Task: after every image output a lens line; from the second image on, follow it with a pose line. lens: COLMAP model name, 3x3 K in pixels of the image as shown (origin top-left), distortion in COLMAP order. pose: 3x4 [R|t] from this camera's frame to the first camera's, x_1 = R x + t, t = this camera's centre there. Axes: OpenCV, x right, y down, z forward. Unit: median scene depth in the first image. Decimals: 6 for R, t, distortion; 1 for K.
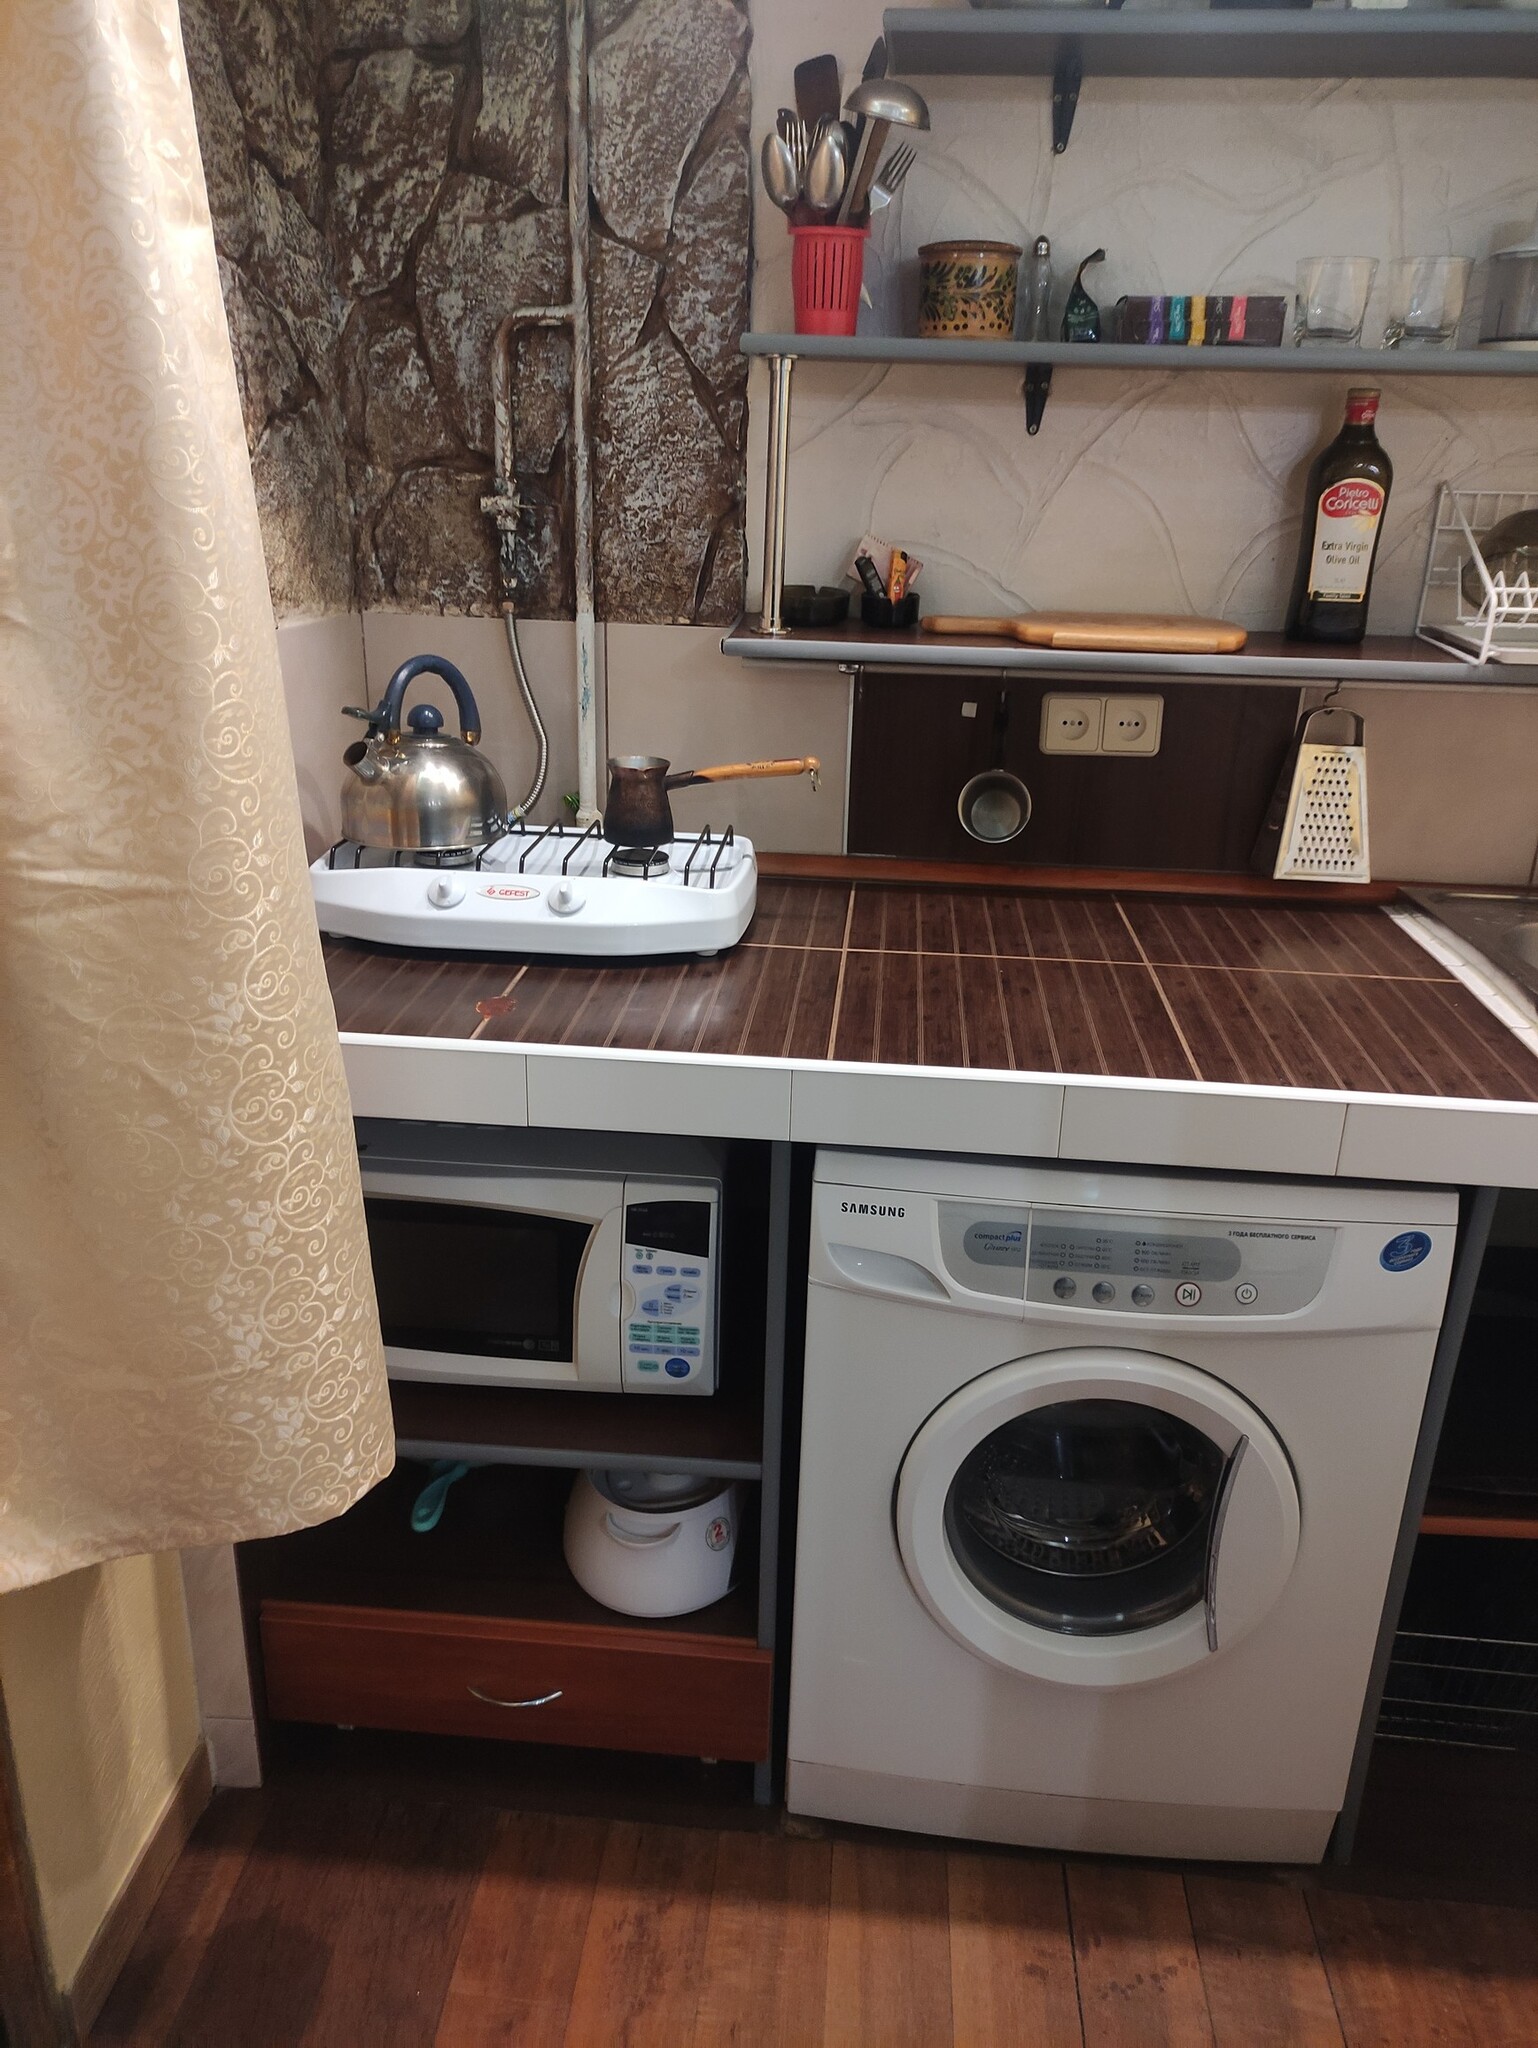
lens RADIAL K [[1492.2, 0, 785.3], [0, 1492.2, 1019.8], [0, 0, 1]] dist [0.046082, -0.031141]
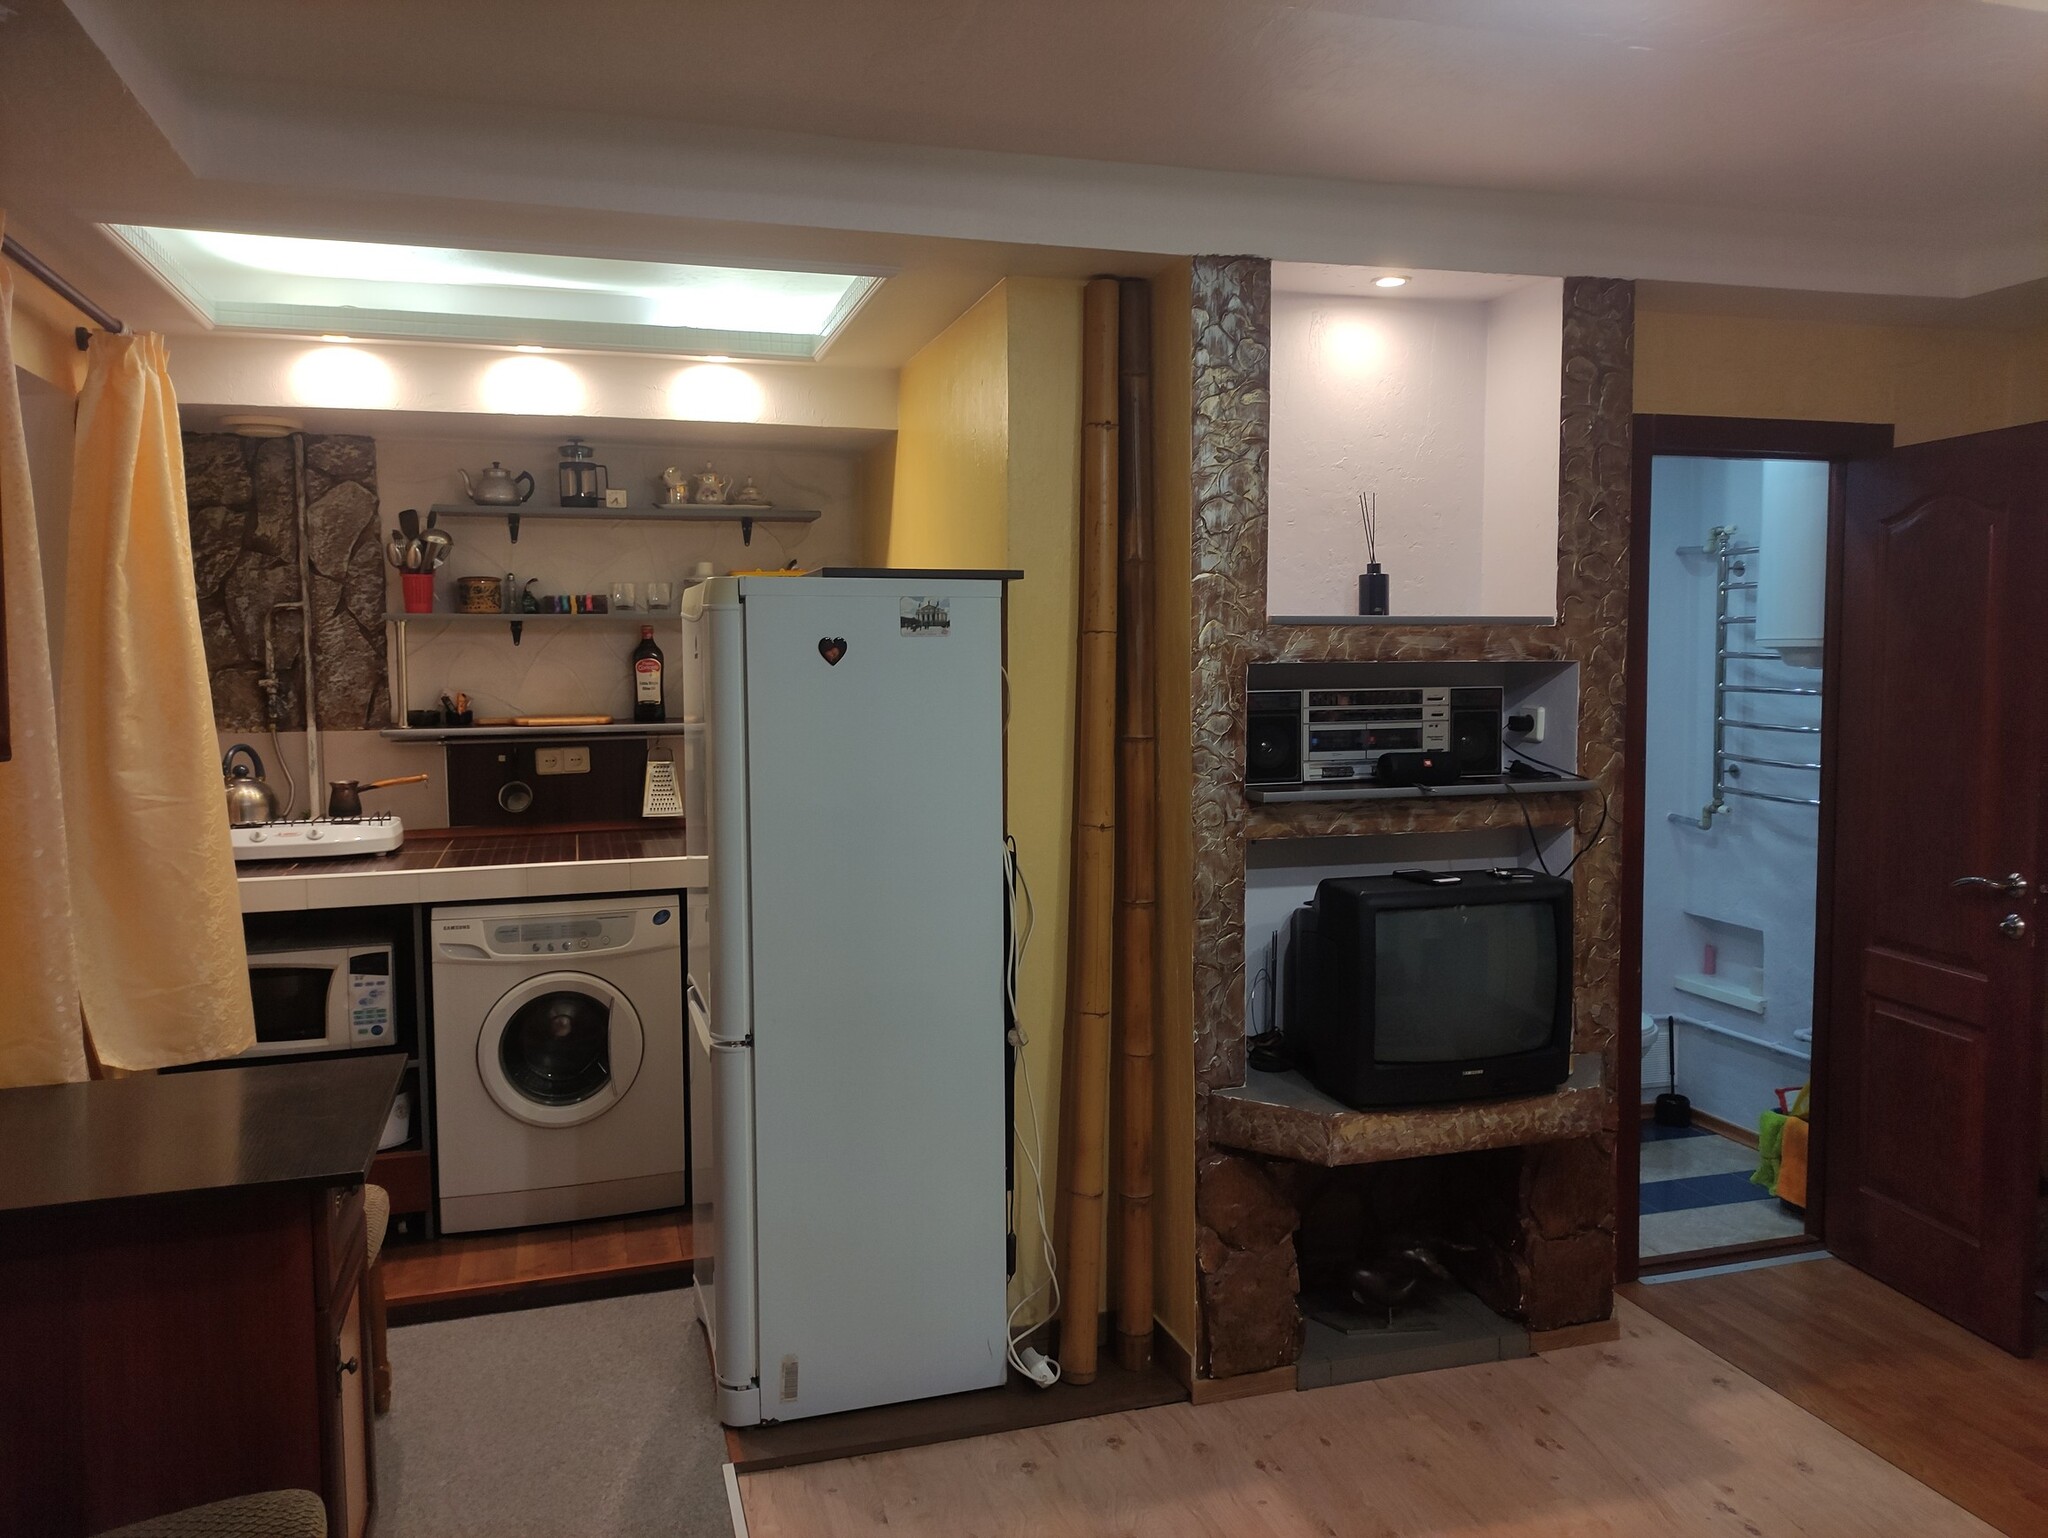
lens RADIAL K [[1492.2, 0, 1024.8], [0, 1492.2, 761.1], [0, 0, 1]] dist [0.046082, -0.031141]
pose [[0.930409, -0.065252, 0.360667, 0.045578], [0.161854, 0.956028, -0.244568, 0.542391], [-0.328850, 0.285924, 0.900059, -1.472747]]
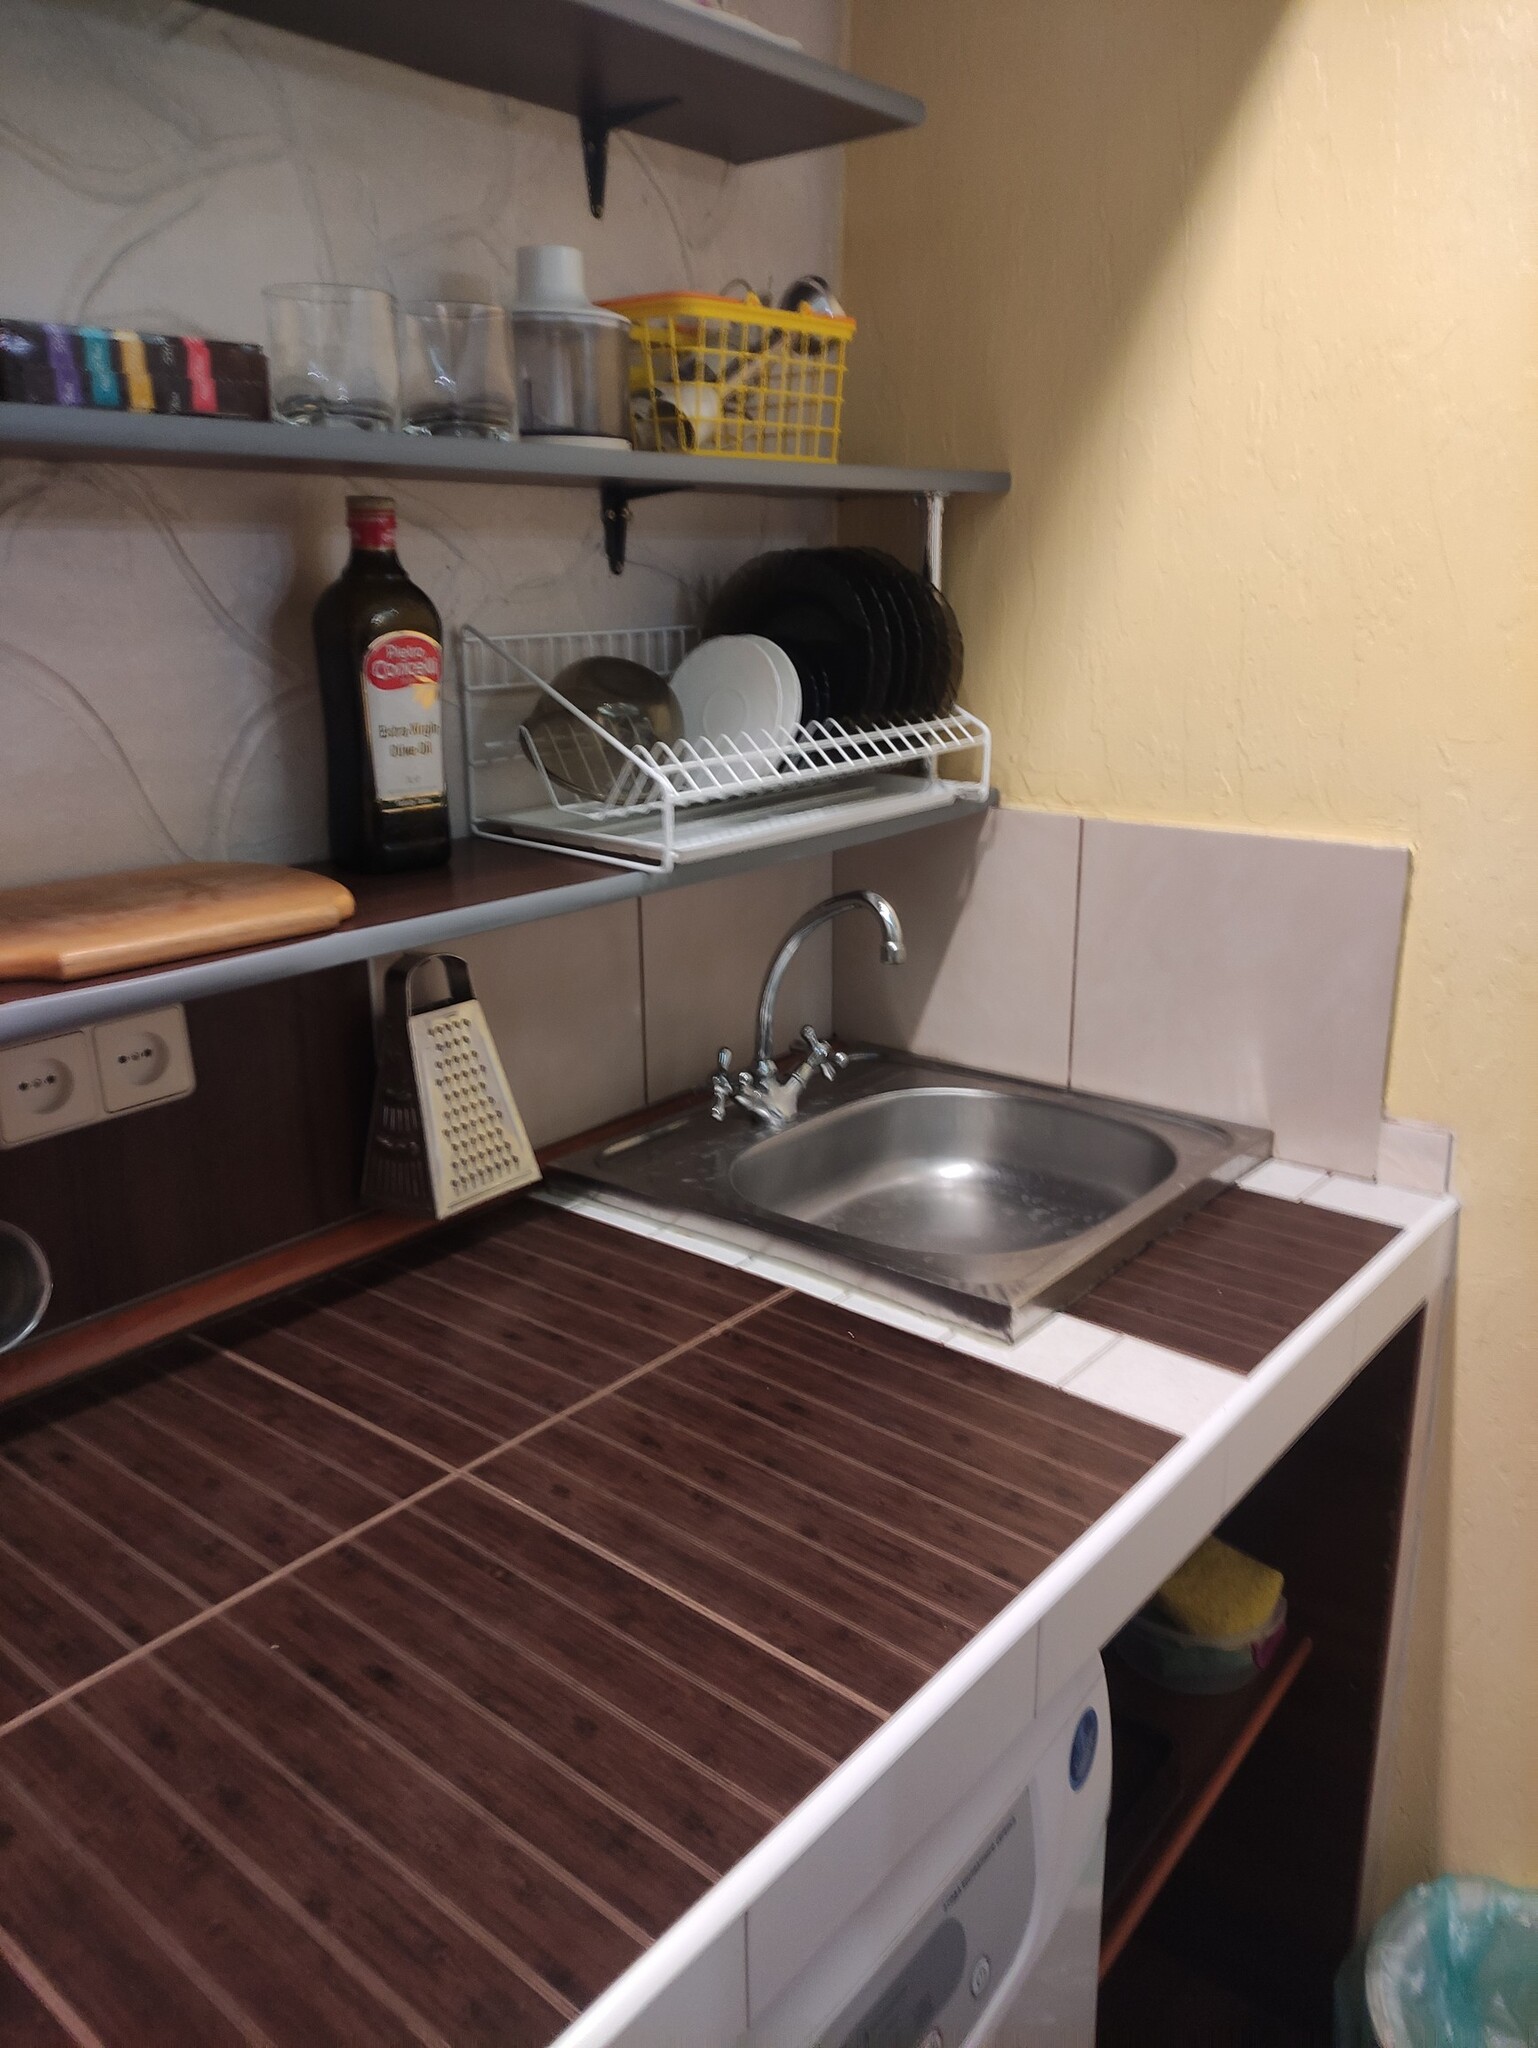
lens RADIAL K [[1492.2, 0, 734.9], [0, 1492.2, 1023.4], [0, 0, 1]] dist [0.046082, -0.031141]
pose [[0.577383, -0.269329, 0.770773, -0.089828], [0.314404, 0.944570, 0.094540, -0.215473], [-0.753511, 0.187749, 0.630057, 0.514966]]
